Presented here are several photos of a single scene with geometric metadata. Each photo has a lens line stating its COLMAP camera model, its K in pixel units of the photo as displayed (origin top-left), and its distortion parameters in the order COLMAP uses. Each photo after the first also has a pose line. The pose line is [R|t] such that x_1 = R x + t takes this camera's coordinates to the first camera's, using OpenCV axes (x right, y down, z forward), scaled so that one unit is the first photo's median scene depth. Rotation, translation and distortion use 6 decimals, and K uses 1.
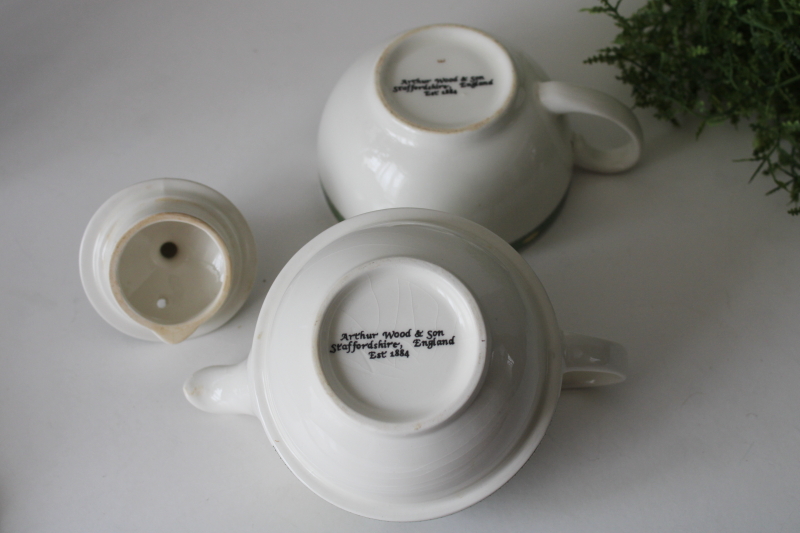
lens RADIAL K [[1440.3, 0, 395.1], [0, 1440.3, 261.9], [0, 0, 1]] dist [0.011130, 0.000000]
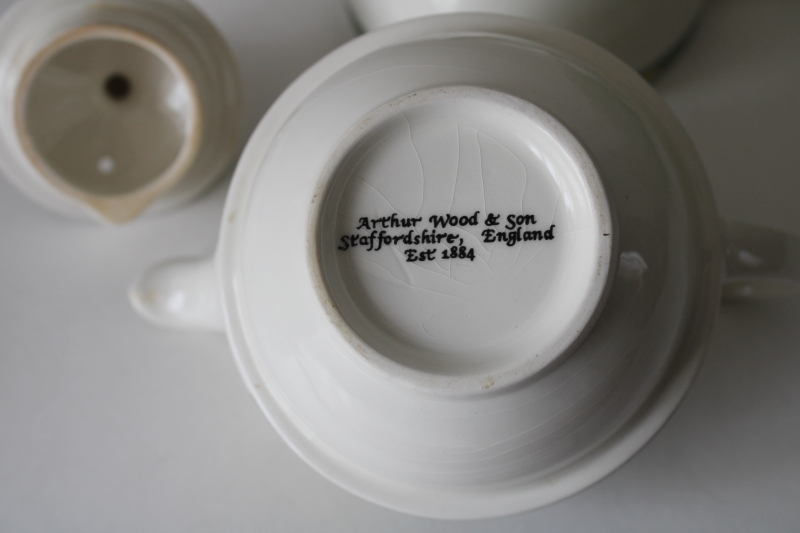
lens RADIAL K [[1440.3, 0, 399.6], [0, 1440.3, 267.1], [0, 0, 1]] dist [0.011130, 0.000000]
pose [[0.999536, 0.016279, -0.025748, -0.004417], [-0.013802, 0.995511, 0.093632, 0.012292], [0.027156, -0.093233, 0.995274, 0.343139]]
